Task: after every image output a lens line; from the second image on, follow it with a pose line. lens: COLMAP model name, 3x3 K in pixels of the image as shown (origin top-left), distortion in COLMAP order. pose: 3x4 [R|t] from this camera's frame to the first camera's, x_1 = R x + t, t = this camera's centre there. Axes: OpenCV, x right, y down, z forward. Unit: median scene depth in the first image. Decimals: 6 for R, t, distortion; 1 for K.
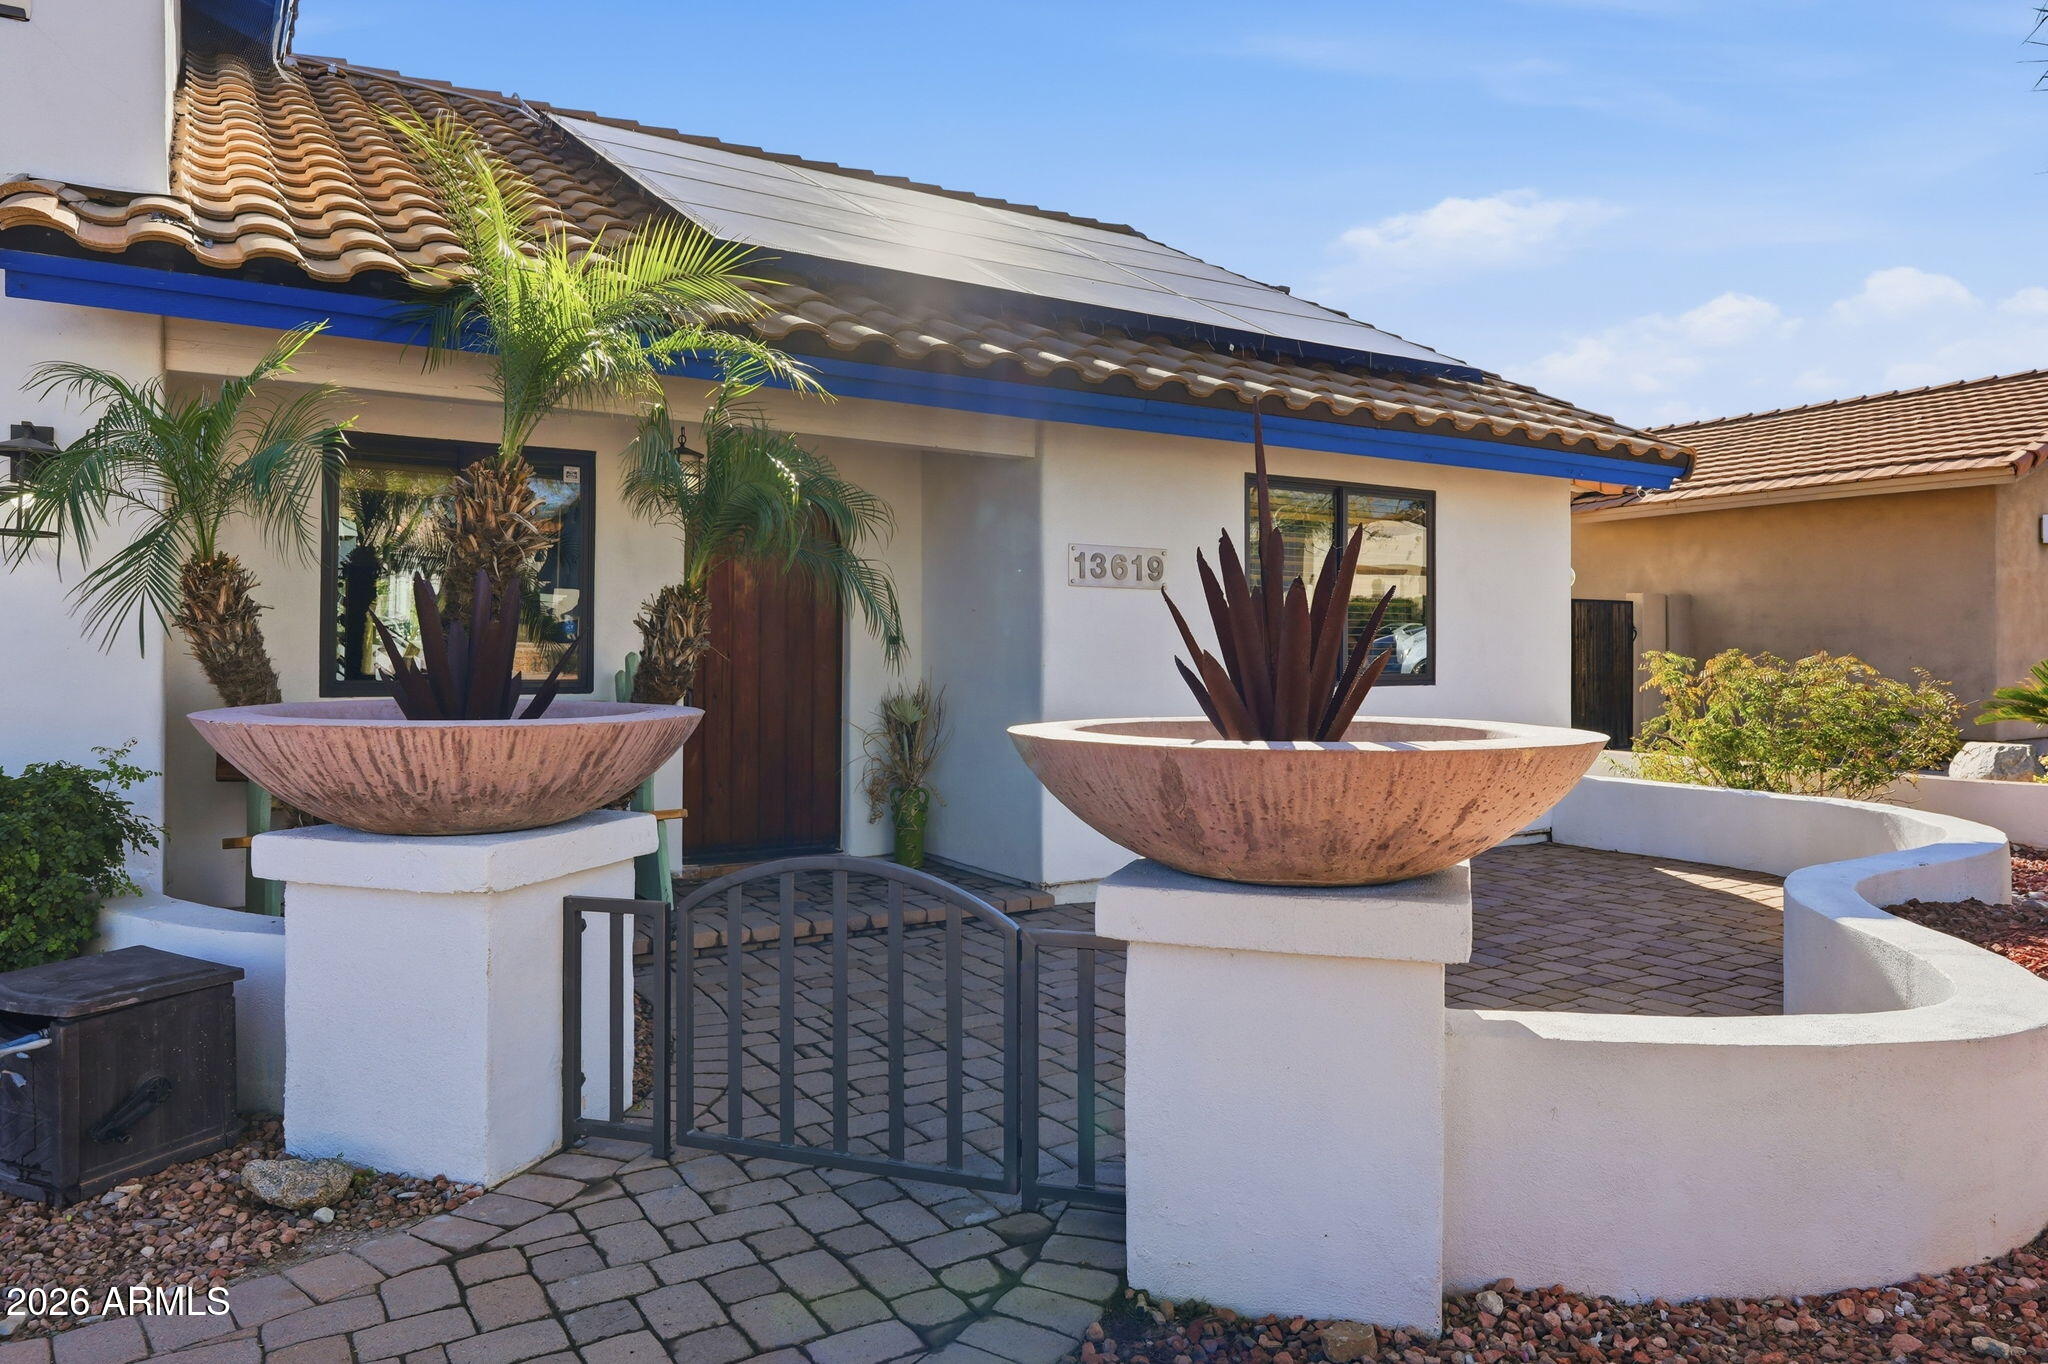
lens RADIAL K [[1301.7, 0, 1024.0], [0, 1301.7, 682.0], [0, 0, 1]] dist [-0.000831, -0.000157]
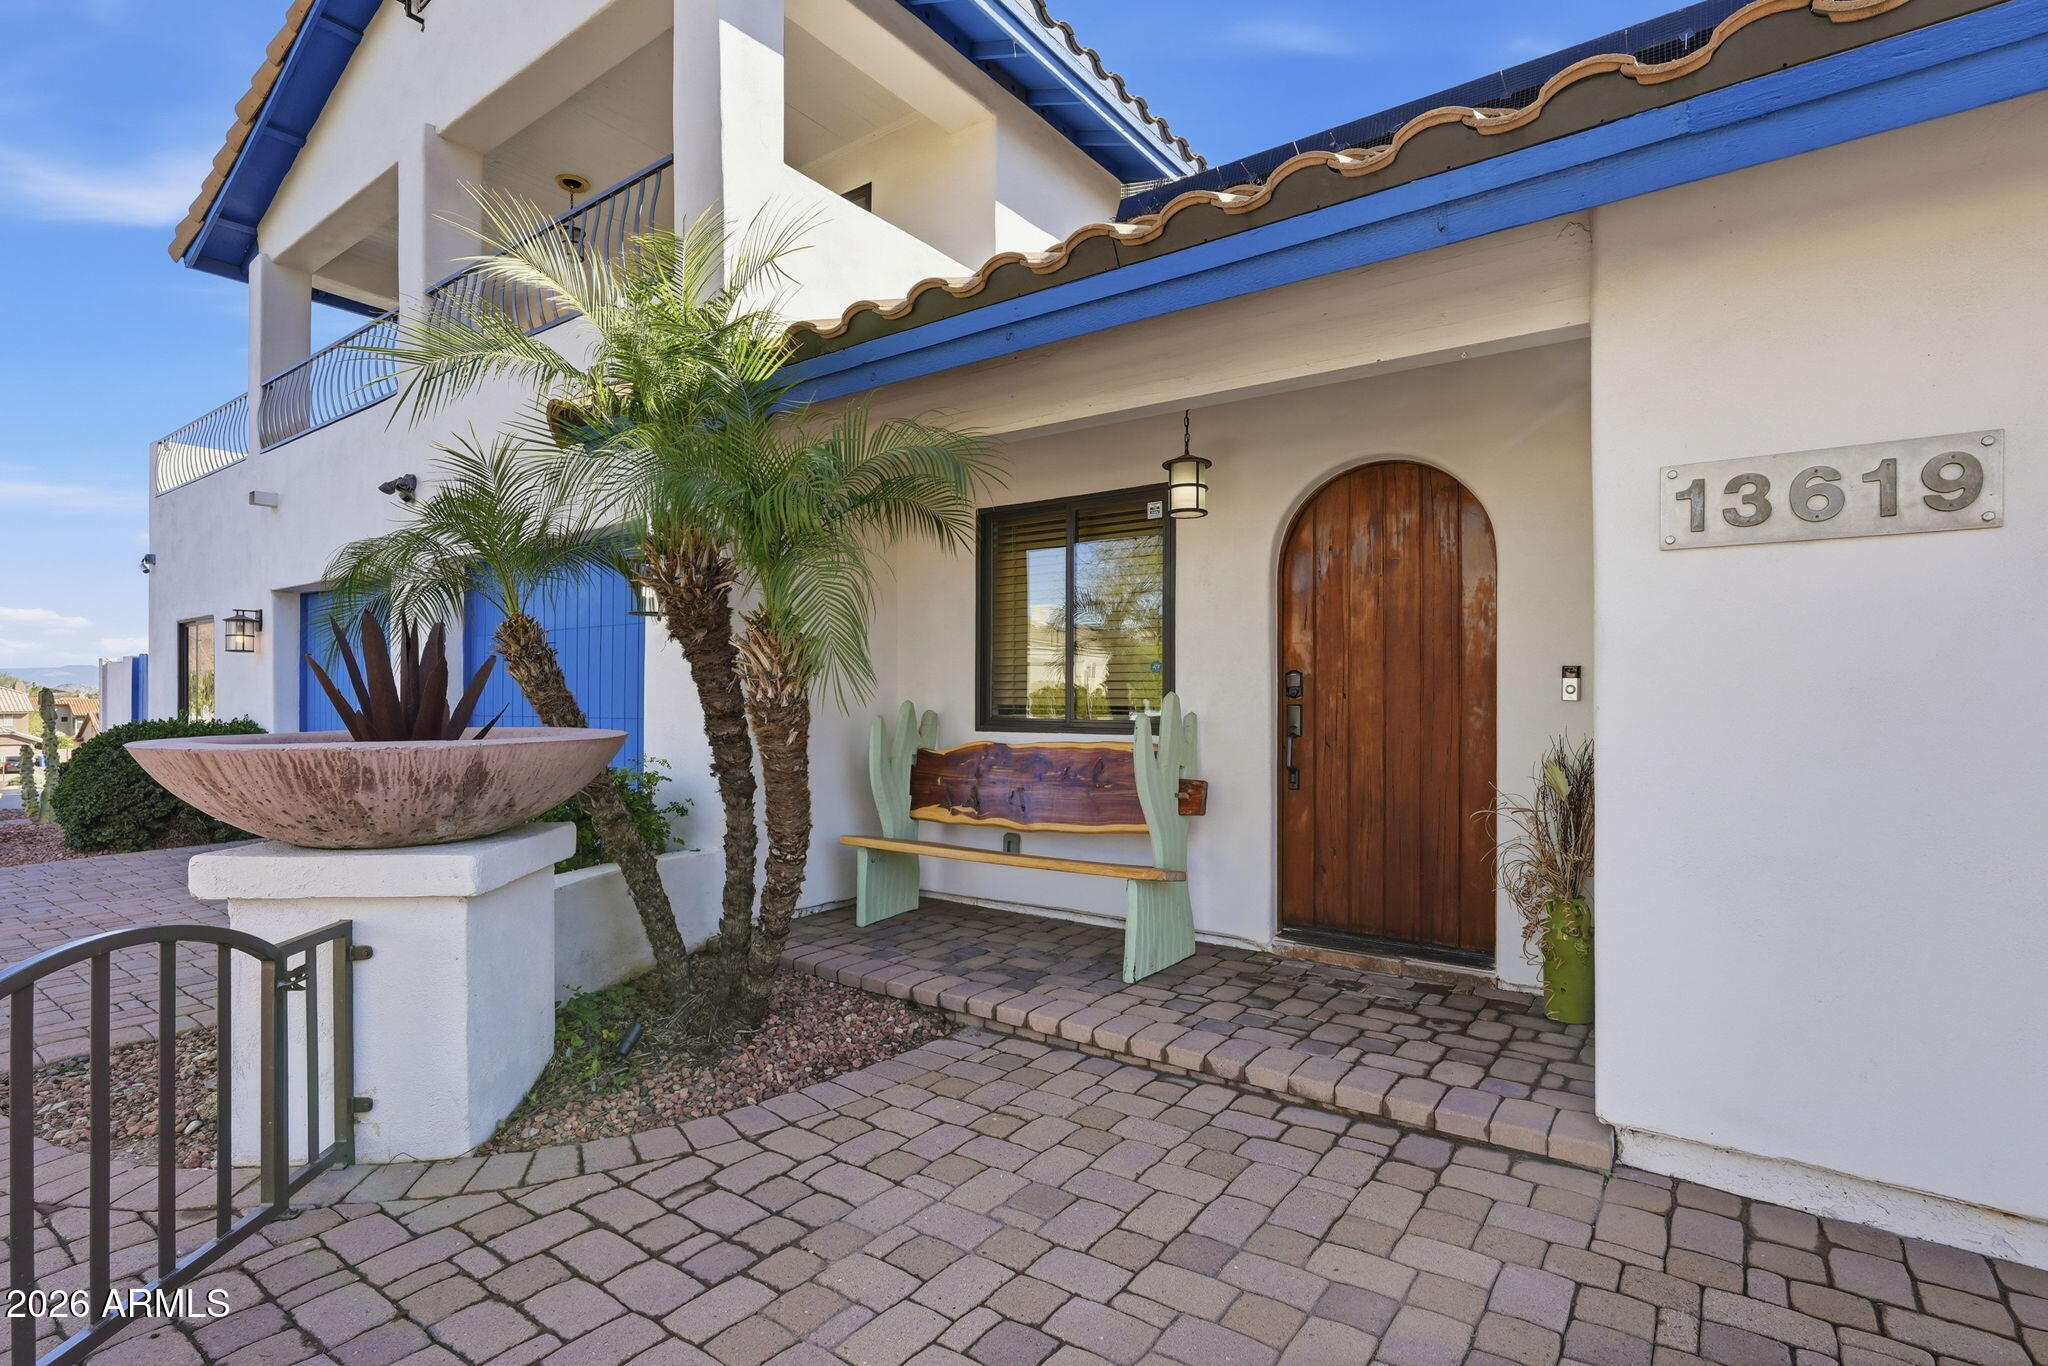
lens RADIAL K [[994.2, 0, 1024.4], [0, 994.2, 705.8], [0, 0, 1]] dist [-0.000496, -0.000043]
pose [[0.382091, -0.000058, -0.924125, 0.291268], [-0.023836, 0.999667, -0.009919, -0.003153], [0.923817, 0.025817, 0.381962, 0.605676]]
